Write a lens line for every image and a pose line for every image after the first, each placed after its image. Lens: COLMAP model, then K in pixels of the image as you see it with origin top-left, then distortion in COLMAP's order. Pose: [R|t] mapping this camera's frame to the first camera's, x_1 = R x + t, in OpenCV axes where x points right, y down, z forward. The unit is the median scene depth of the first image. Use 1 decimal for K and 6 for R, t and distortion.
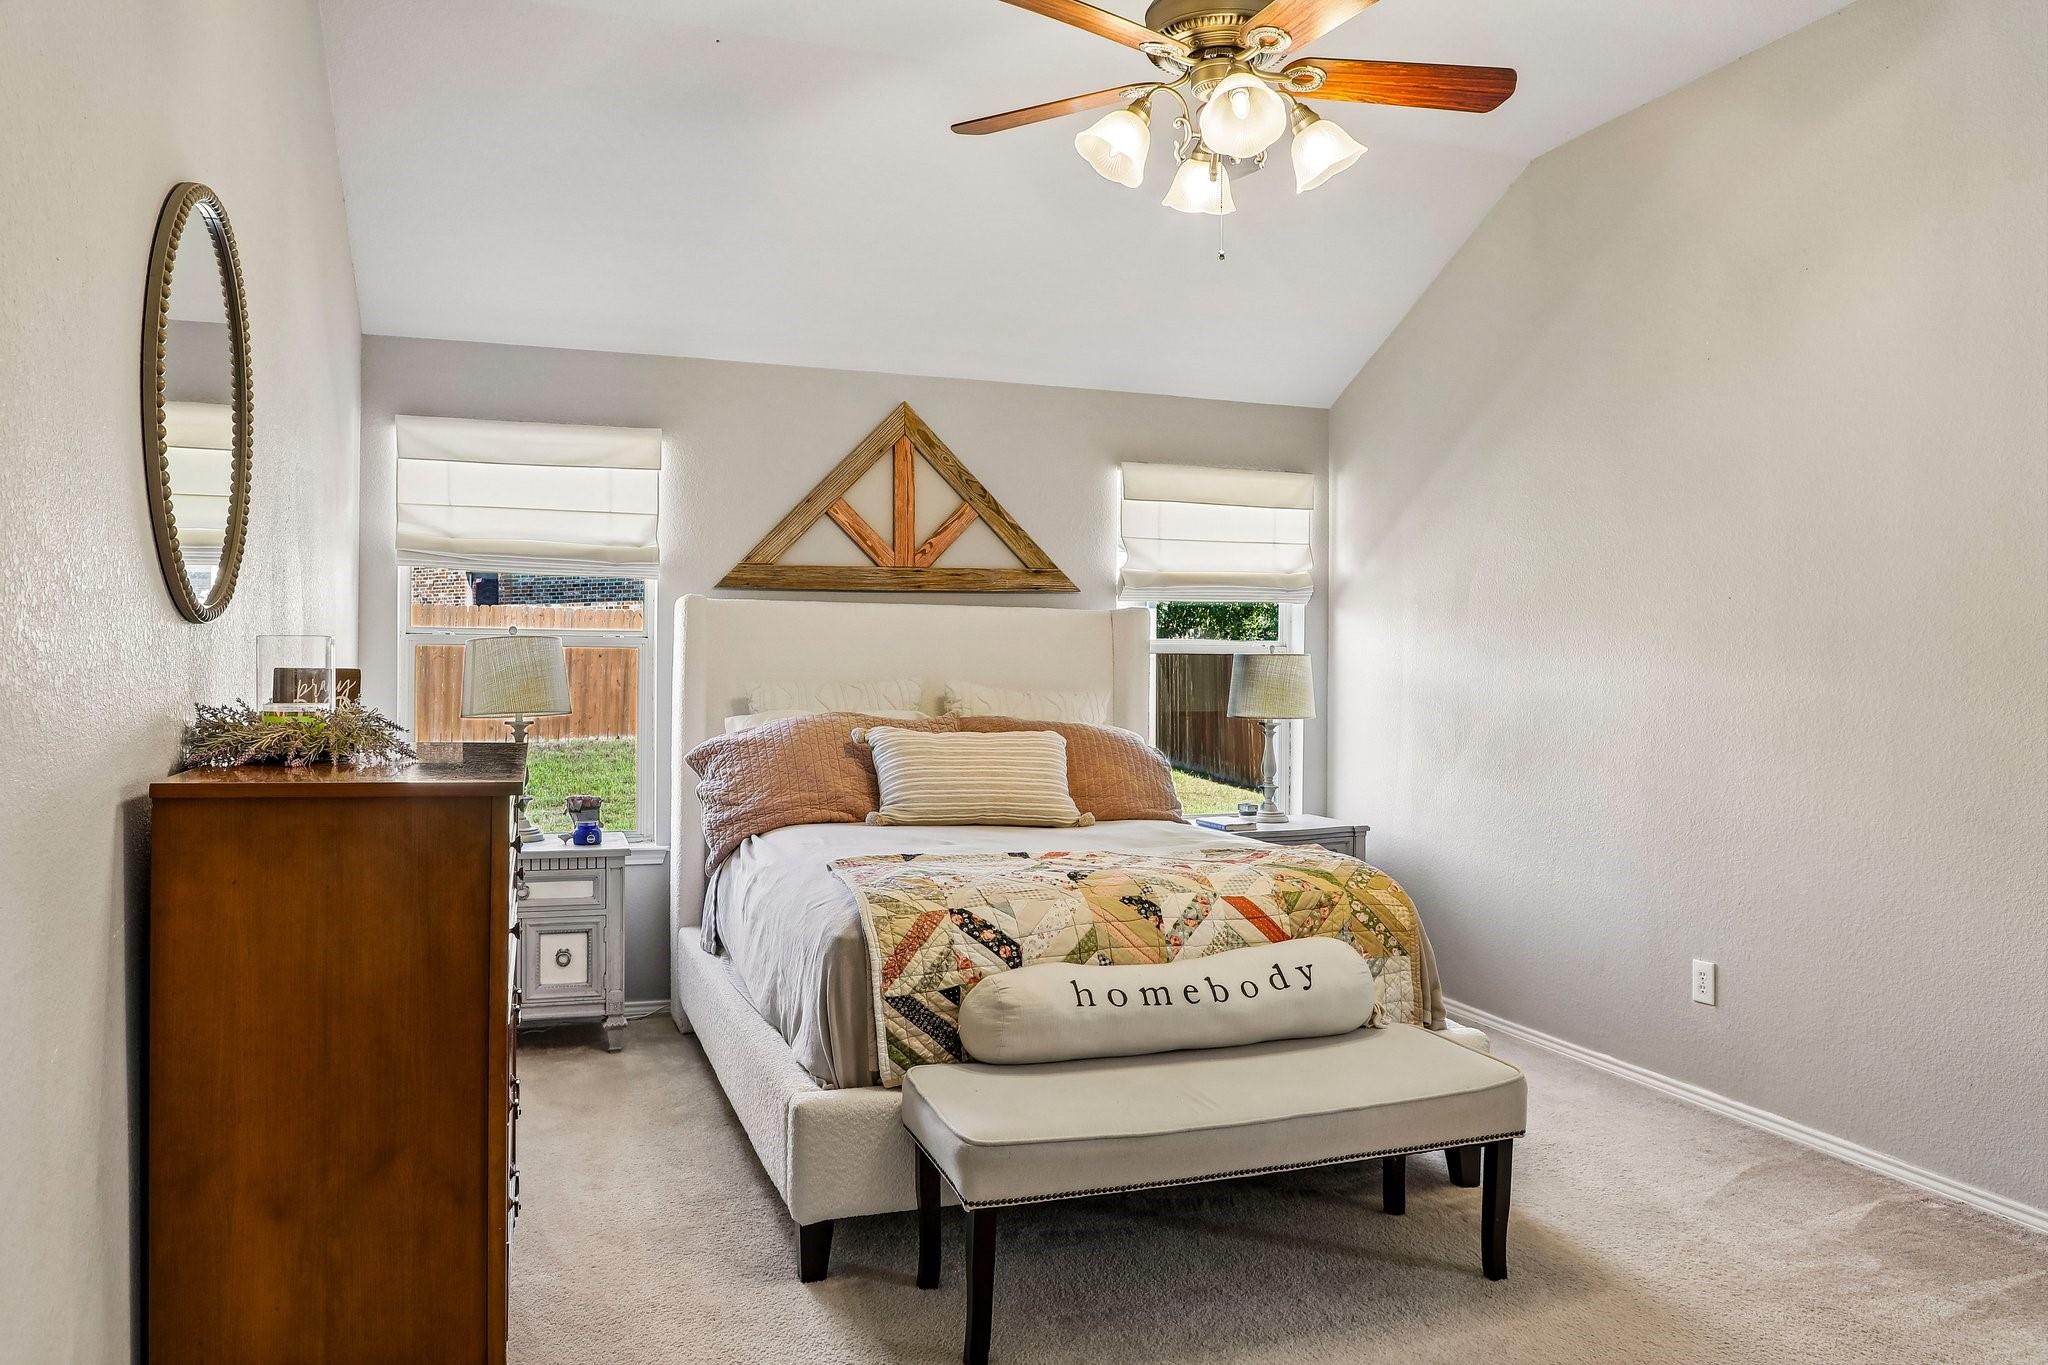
lens RADIAL K [[1418.0, 0, 1028.0], [0, 1418.0, 673.7], [0, 0, 1]] dist [-0.068666, 0.037609]
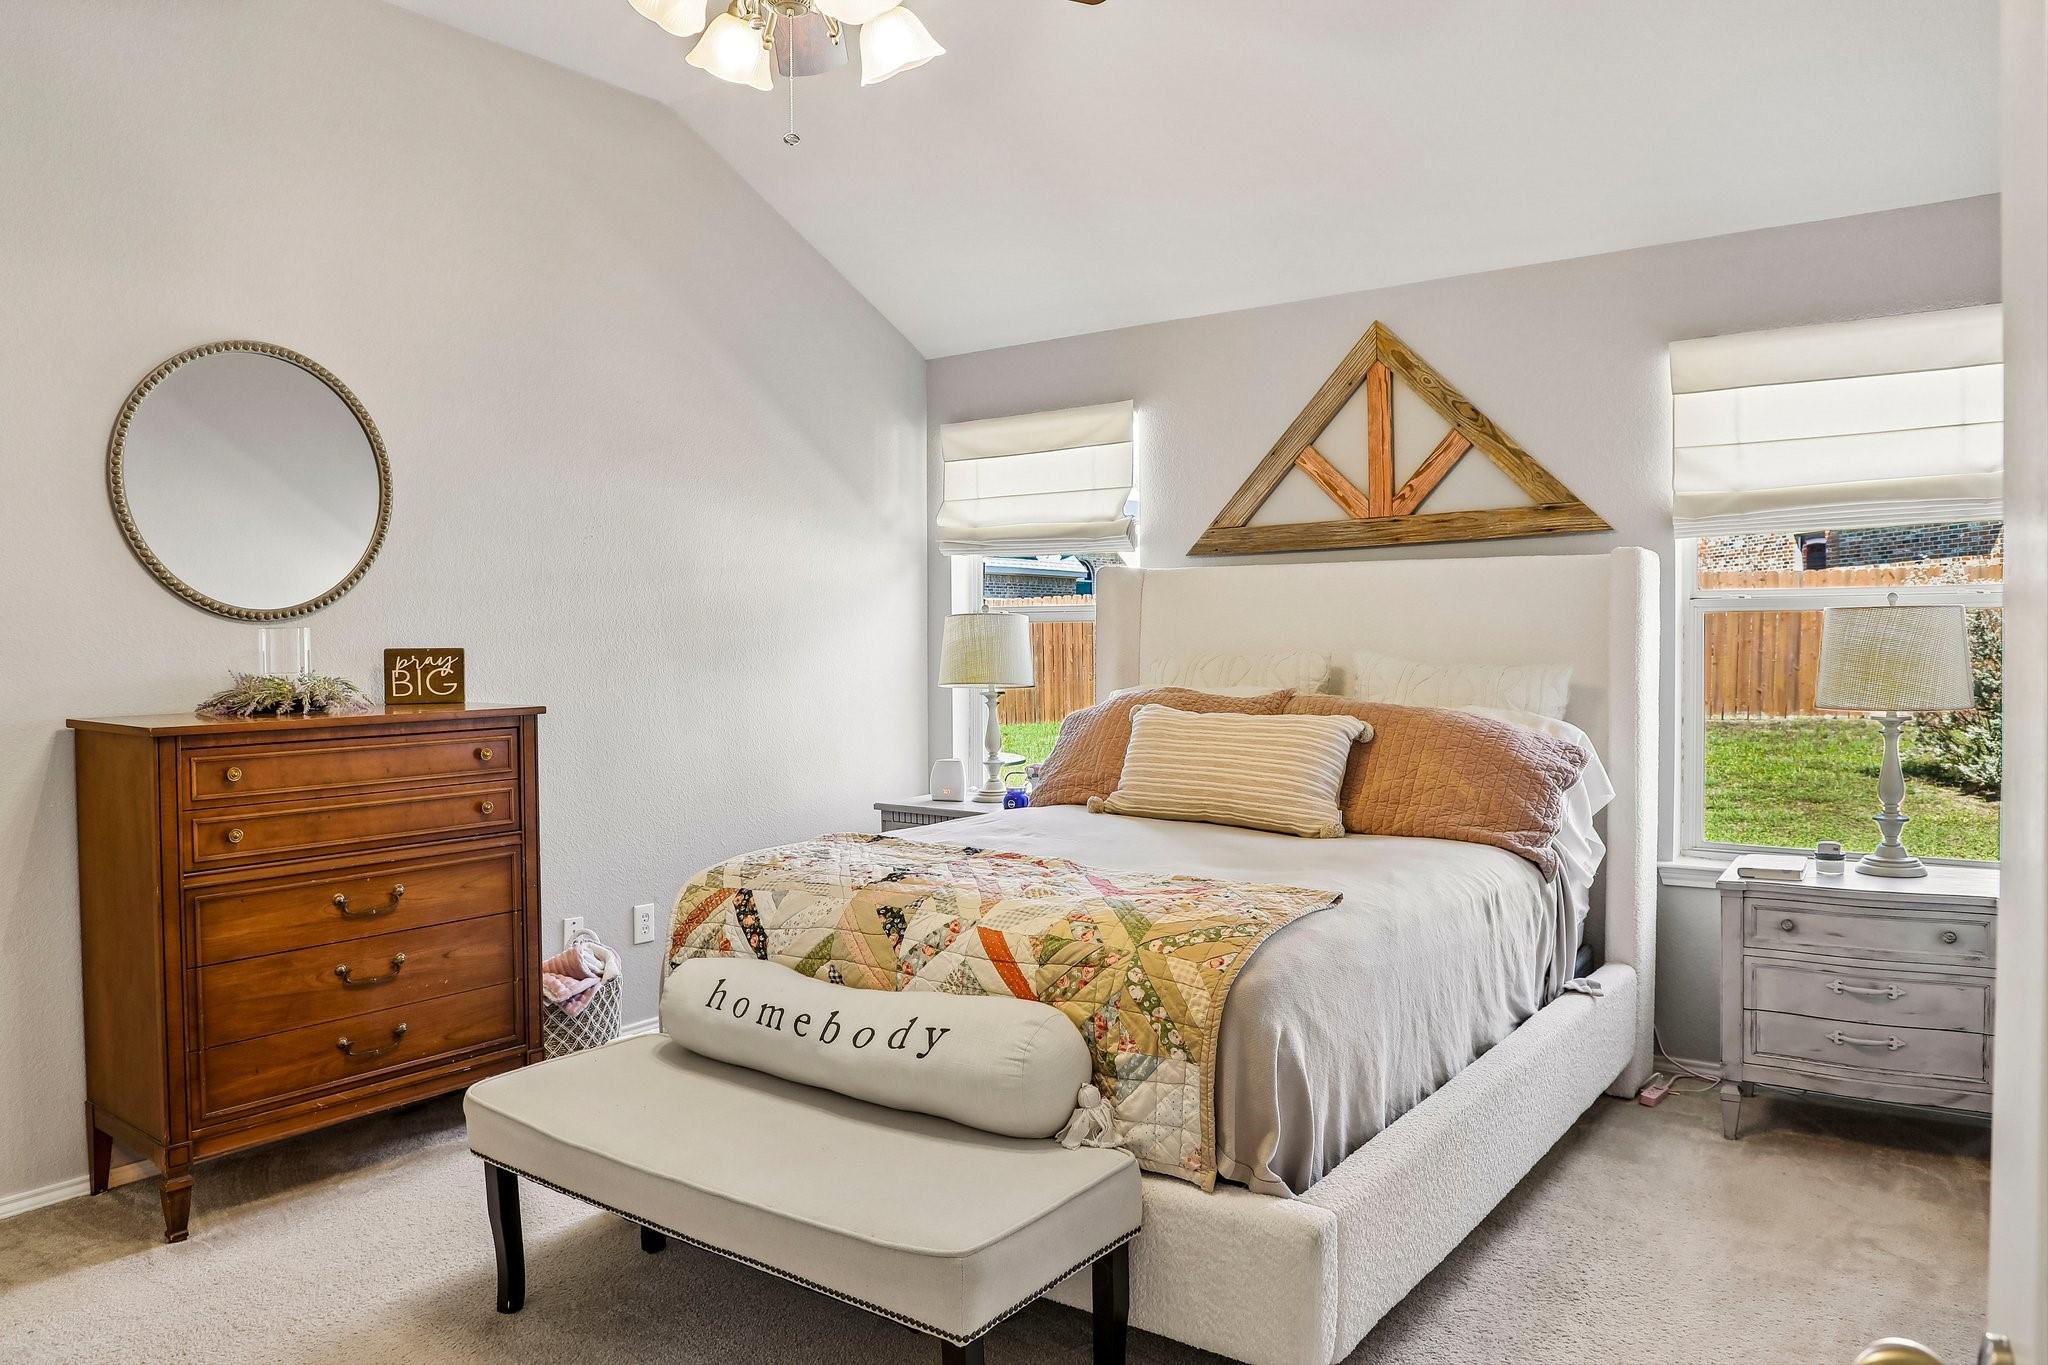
lens RADIAL K [[1418.0, 0, 1028.0], [0, 1418.0, 673.7], [0, 0, 1]] dist [-0.068666, 0.037609]
pose [[0.551324, 0.008385, -0.834249, 0.518175], [0.008990, 0.999832, 0.015991, 0.002405], [0.834243, -0.016316, 0.551156, 0.376519]]
